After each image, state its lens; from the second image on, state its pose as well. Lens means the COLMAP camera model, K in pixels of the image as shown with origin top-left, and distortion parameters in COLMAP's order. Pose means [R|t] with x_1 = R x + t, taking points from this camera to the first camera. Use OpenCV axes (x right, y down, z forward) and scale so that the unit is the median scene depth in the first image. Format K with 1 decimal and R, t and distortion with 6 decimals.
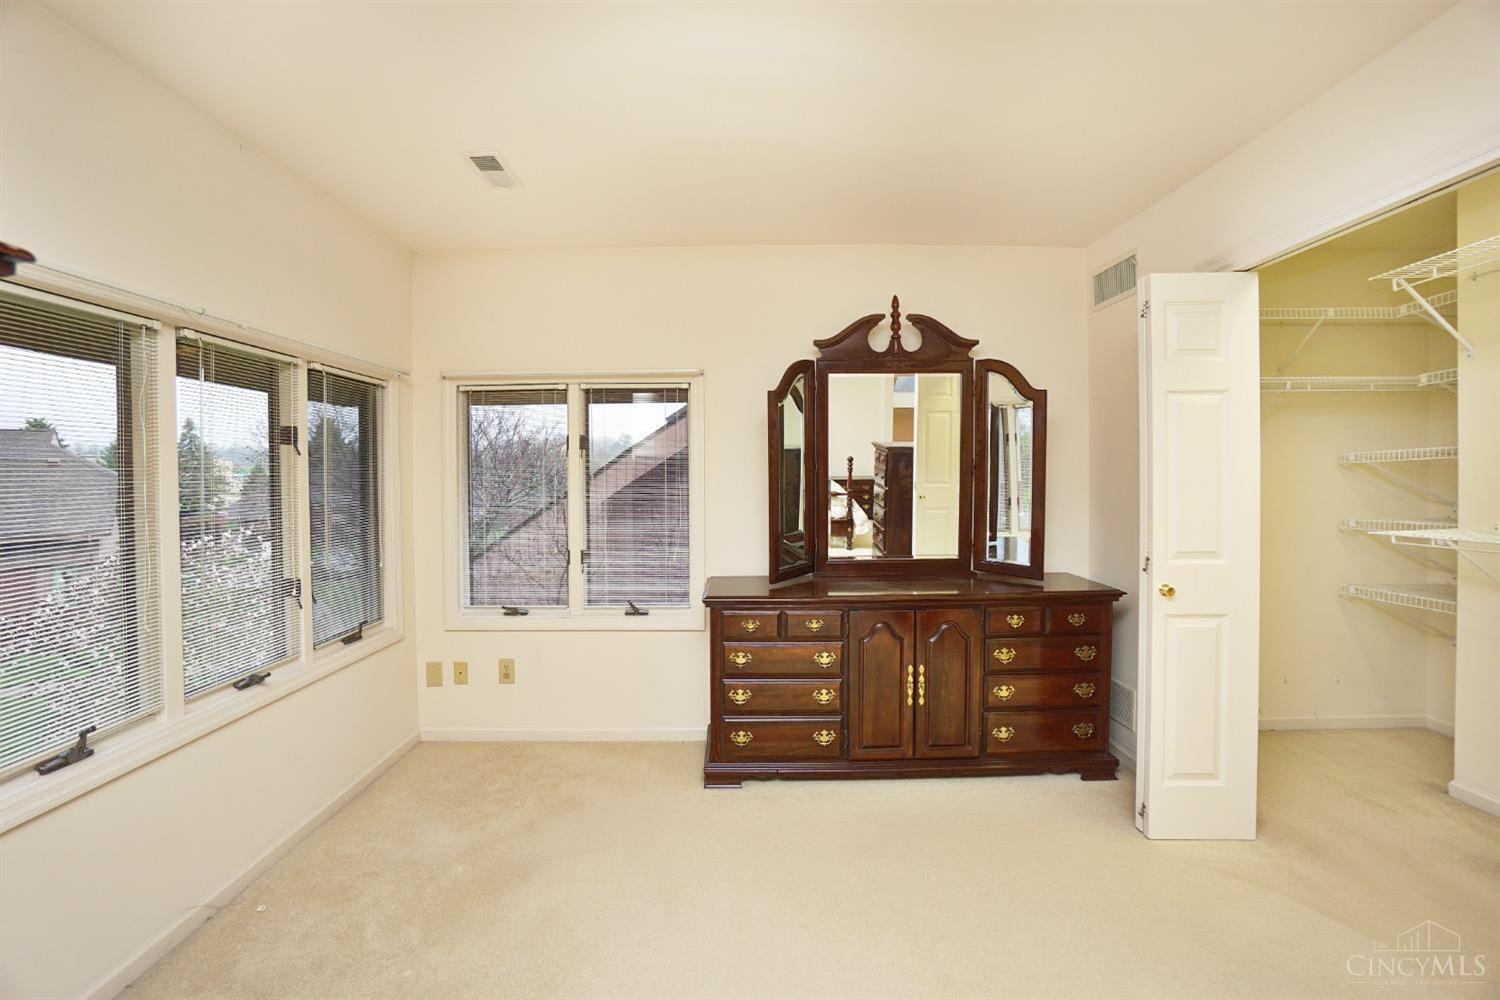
lens RADIAL K [[674.9, 0, 743.4], [0, 674.9, 494.0], [0, 0, 1]] dist [-0.013985, 0.000252]
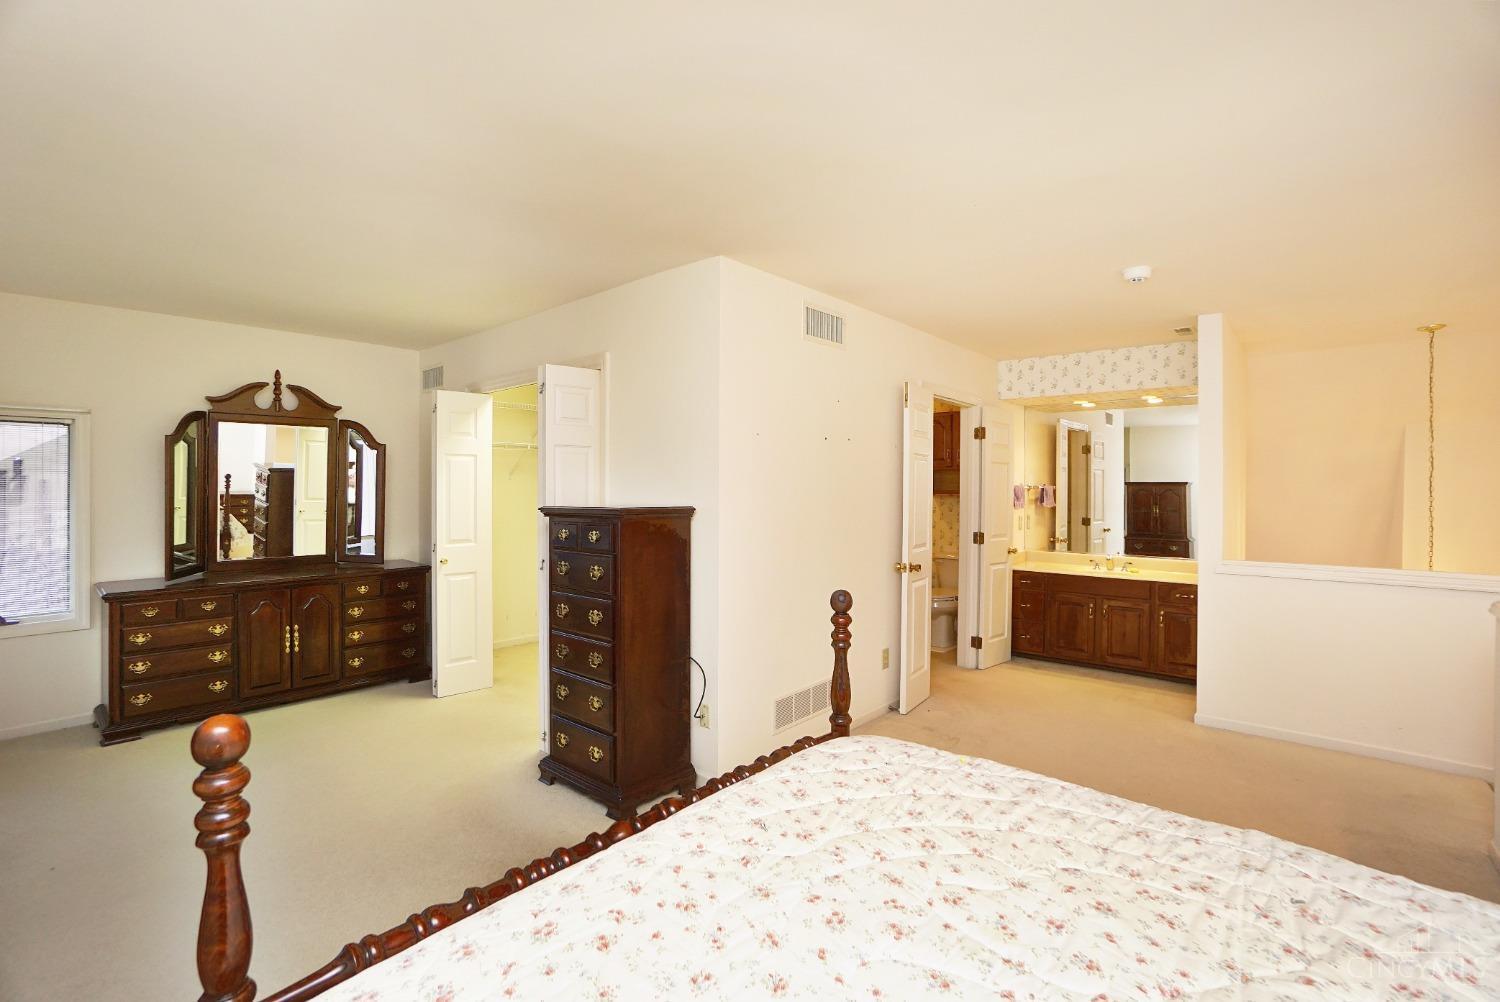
lens RADIAL K [[680.6, 0, 748.5], [0, 680.6, 489.1], [0, 0, 1]] dist [-0.034489, 0.001928]
pose [[0.672285, 0.006687, 0.740262, -0.157615], [0.008782, 0.999817, -0.017007, -0.014203], [-0.740241, 0.017934, 0.672103, -0.723678]]
